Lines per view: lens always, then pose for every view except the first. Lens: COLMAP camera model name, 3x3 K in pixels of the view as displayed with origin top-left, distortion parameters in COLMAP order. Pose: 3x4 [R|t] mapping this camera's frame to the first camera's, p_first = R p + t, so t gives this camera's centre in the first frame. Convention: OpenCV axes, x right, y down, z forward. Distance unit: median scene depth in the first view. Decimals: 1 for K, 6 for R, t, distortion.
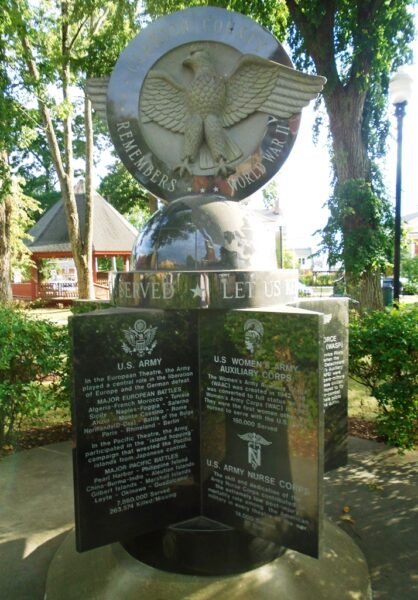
lens RADIAL K [[519.4, 0, 197.4], [0, 519.4, 306.5], [0, 0, 1]] dist [-0.012096, -0.028618]
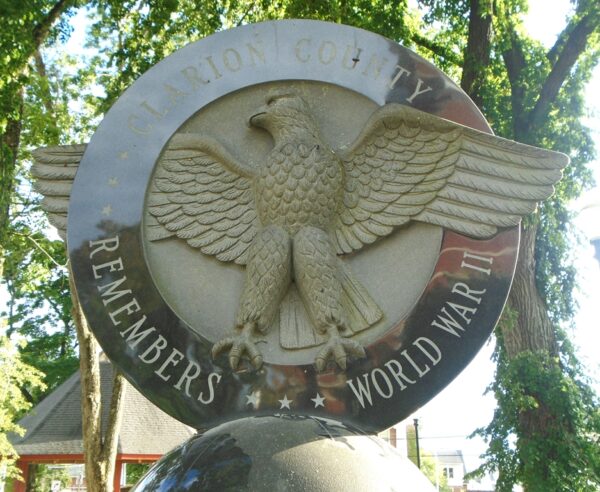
lens RADIAL K [[675.6, 0, 300.7], [0, 675.6, 246.0], [0, 0, 1]] dist [0.068586, 0.000000]
pose [[0.999664, 0.023520, 0.010893, 0.004671], [-0.017897, 0.930317, -0.366319, -0.052356], [-0.018749, 0.366001, 0.930426, 0.170513]]
